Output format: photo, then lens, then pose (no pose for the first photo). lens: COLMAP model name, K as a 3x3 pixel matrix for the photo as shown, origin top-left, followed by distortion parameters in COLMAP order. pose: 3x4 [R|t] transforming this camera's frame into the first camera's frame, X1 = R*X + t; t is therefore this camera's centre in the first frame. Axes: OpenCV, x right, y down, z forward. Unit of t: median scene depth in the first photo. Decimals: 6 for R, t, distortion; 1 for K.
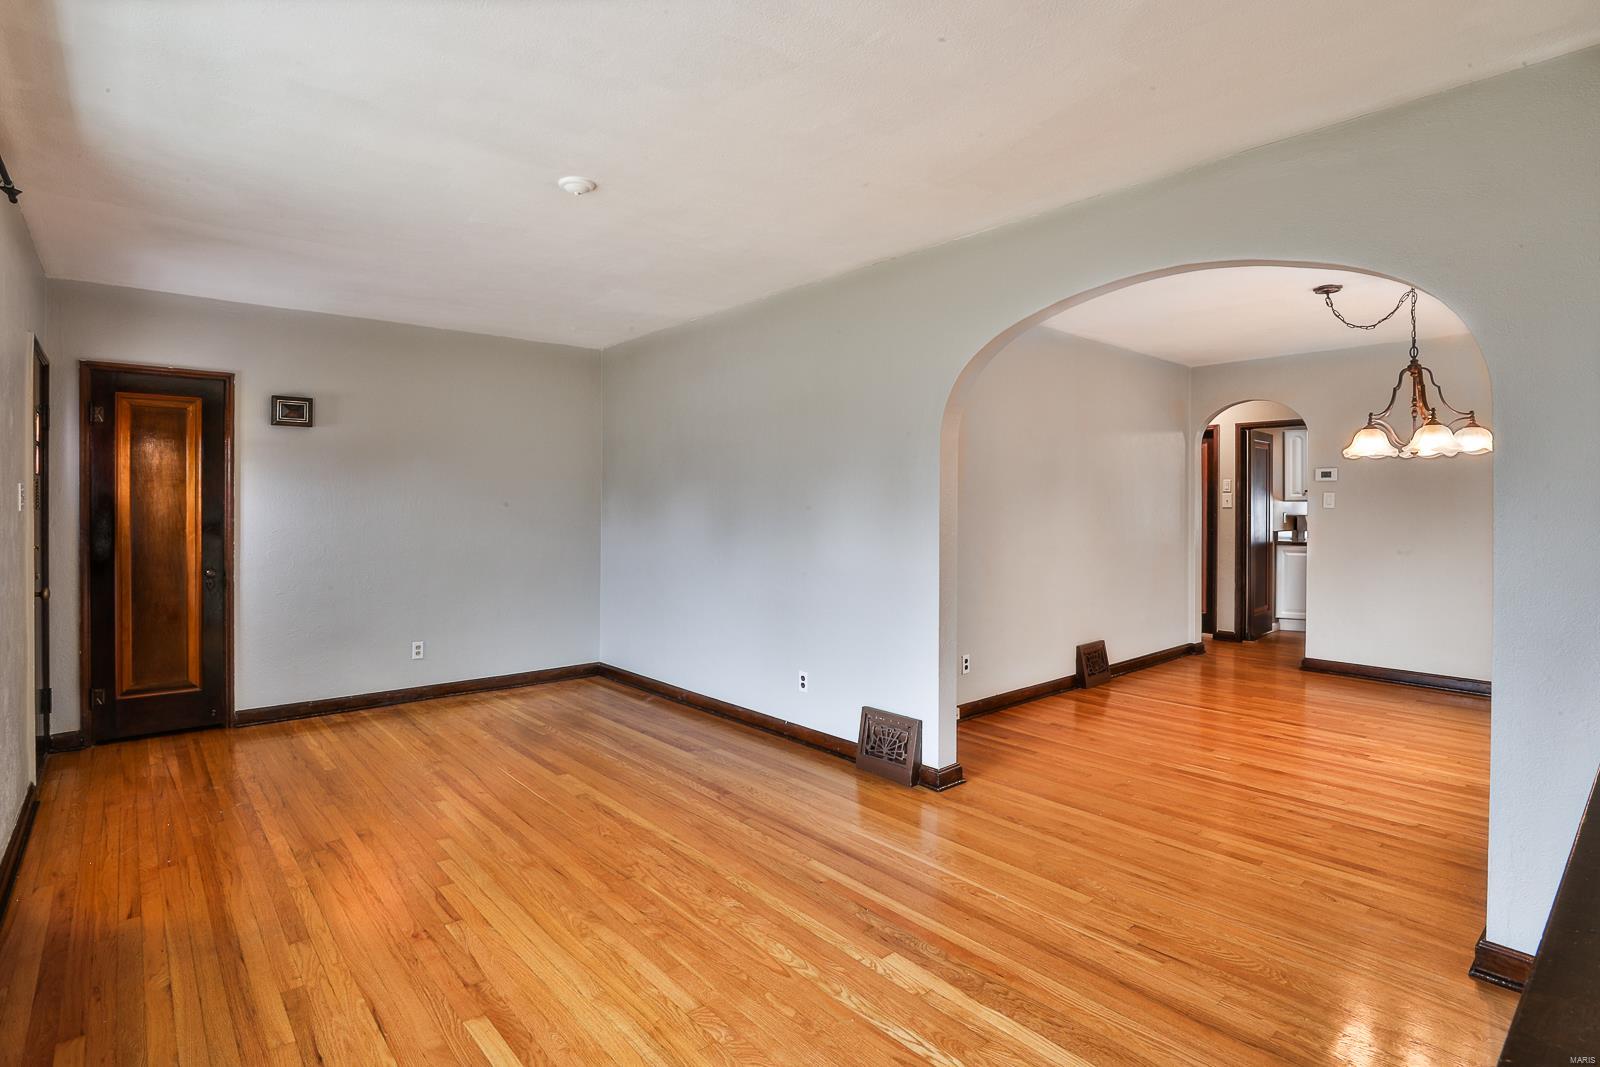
lens RADIAL K [[771.1, 0, 798.2], [0, 771.1, 517.8], [0, 0, 1]] dist [0.000252, 0.000022]
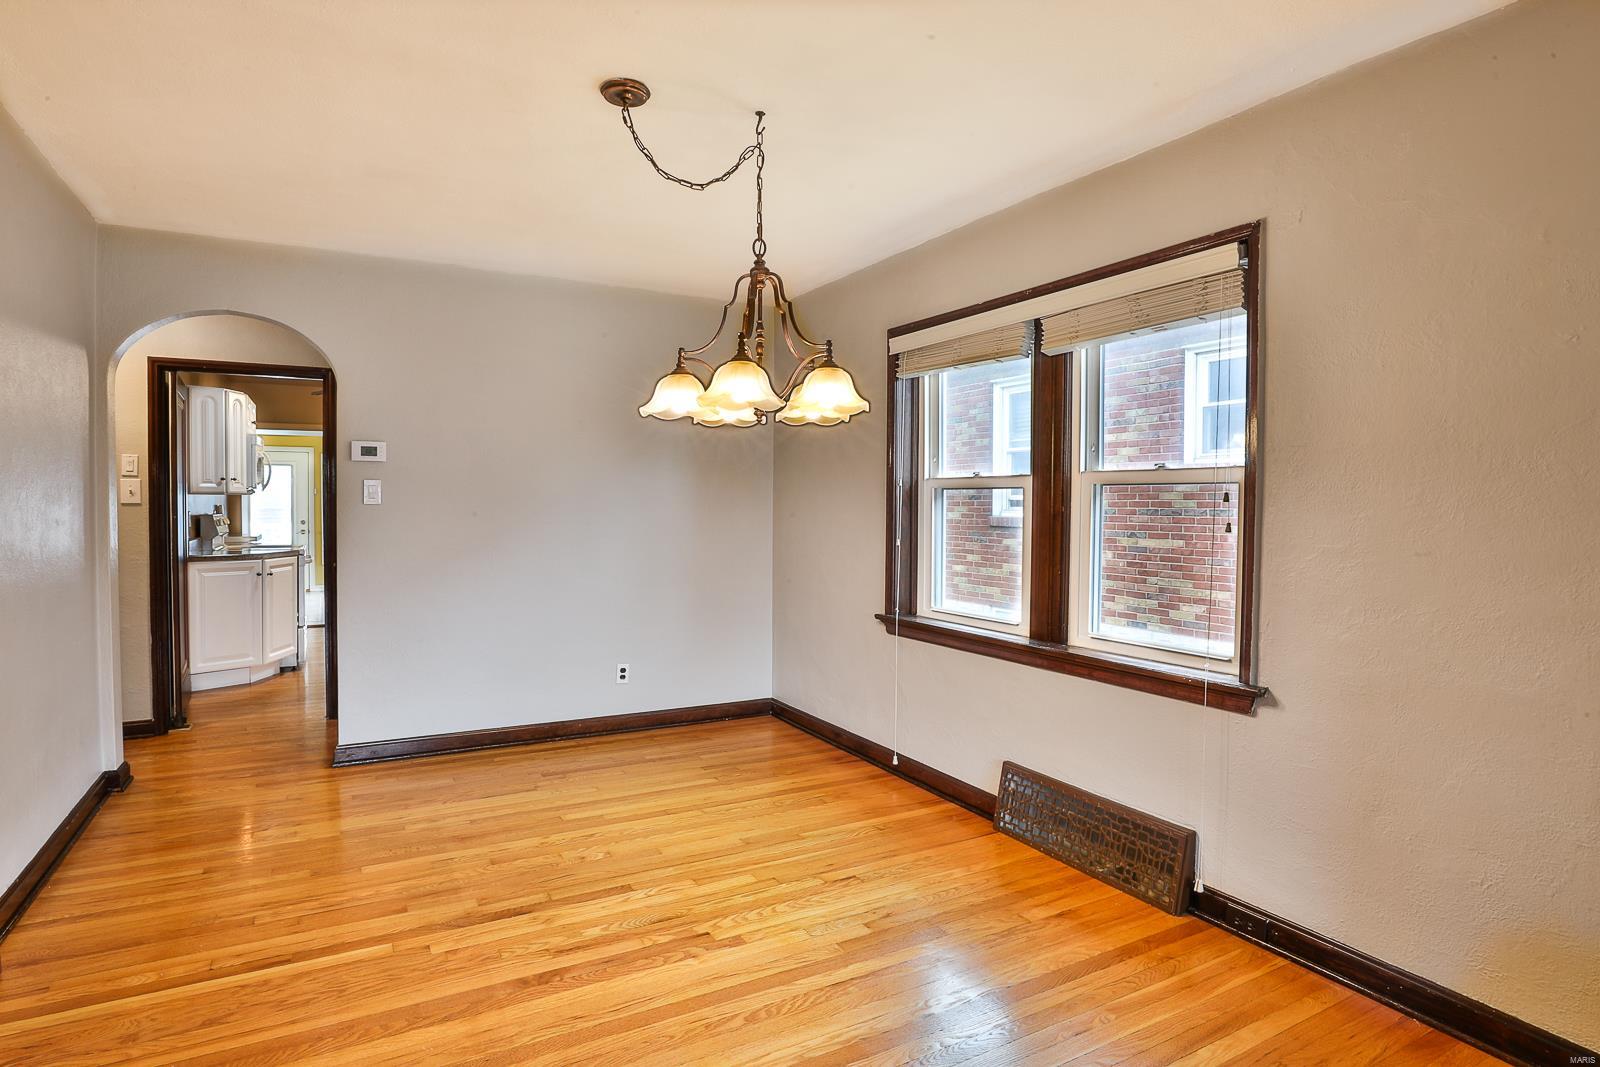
lens RADIAL K [[823.4, 0, 797.6], [0, 823.4, 518.8], [0, 0, 1]] dist [0.002198, 0.000566]
pose [[0.228848, -0.020216, 0.973252, 0.102612], [0.014069, 0.999749, 0.017458, -0.007182], [-0.973360, 0.009698, 0.229075, 0.504306]]
